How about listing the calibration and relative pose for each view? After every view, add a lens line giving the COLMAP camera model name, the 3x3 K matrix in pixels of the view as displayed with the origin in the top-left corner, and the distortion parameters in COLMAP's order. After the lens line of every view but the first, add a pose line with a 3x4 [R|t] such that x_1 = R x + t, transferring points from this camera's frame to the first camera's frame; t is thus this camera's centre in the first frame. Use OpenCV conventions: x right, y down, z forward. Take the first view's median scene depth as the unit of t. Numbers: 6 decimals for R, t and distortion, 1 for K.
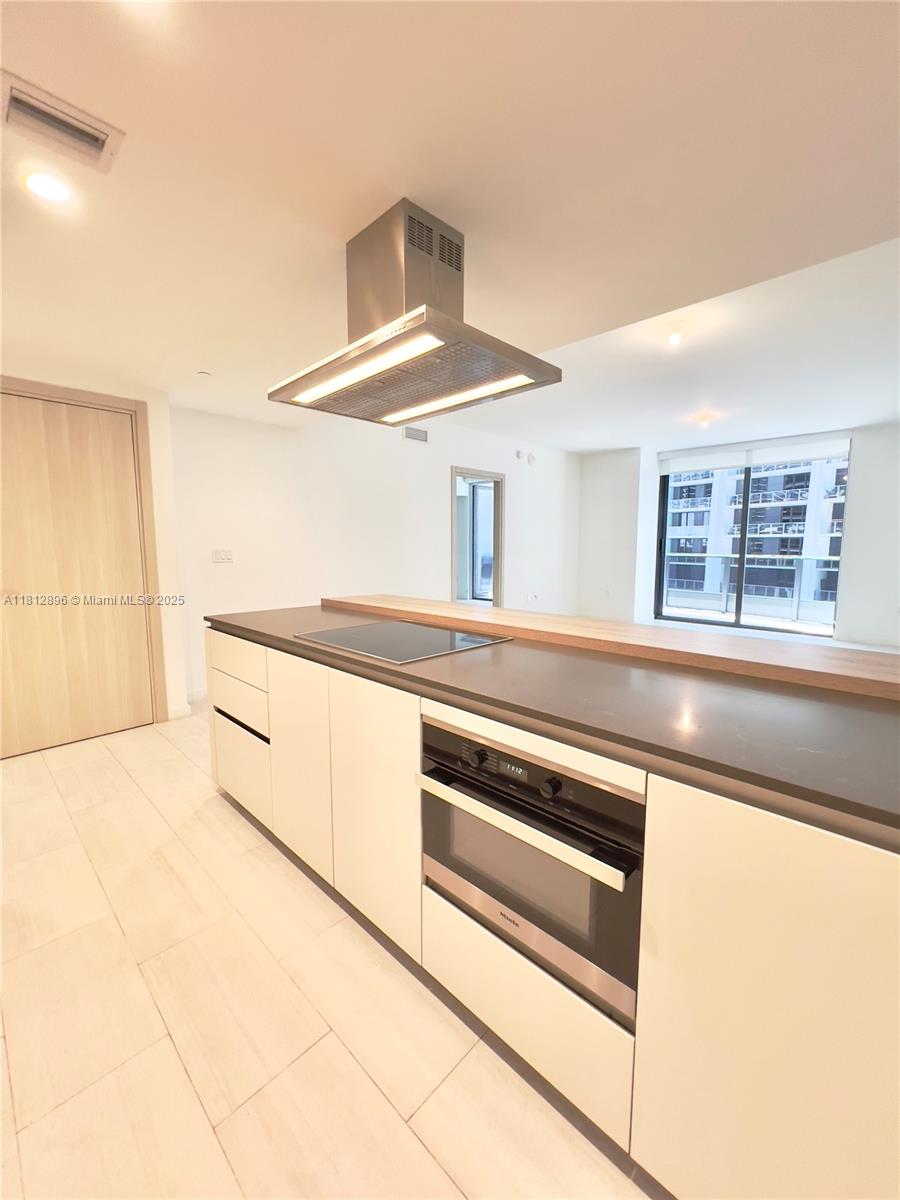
lens RADIAL K [[480.3, 0, 457.0], [0, 480.3, 598.1], [0, 0, 1]] dist [-0.001133, -0.000096]
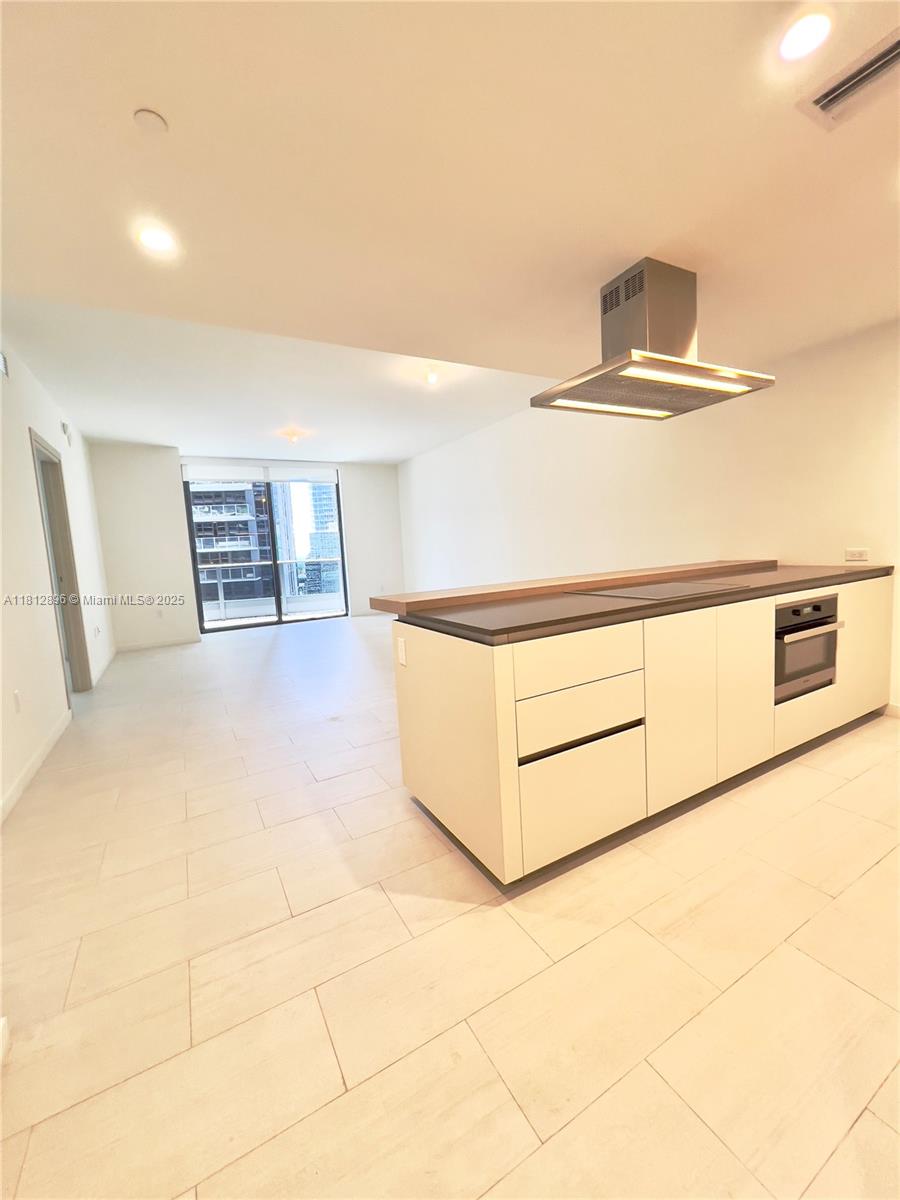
lens RADIAL K [[482.4, 0, 453.9], [0, 482.4, 596.9], [0, 0, 1]] dist [-0.001477, -0.000168]
pose [[0.293380, -0.118149, 0.948667, -0.330209], [0.161683, 0.984171, 0.072569, -0.017053], [-0.942224, 0.132093, 0.307838, 0.247333]]
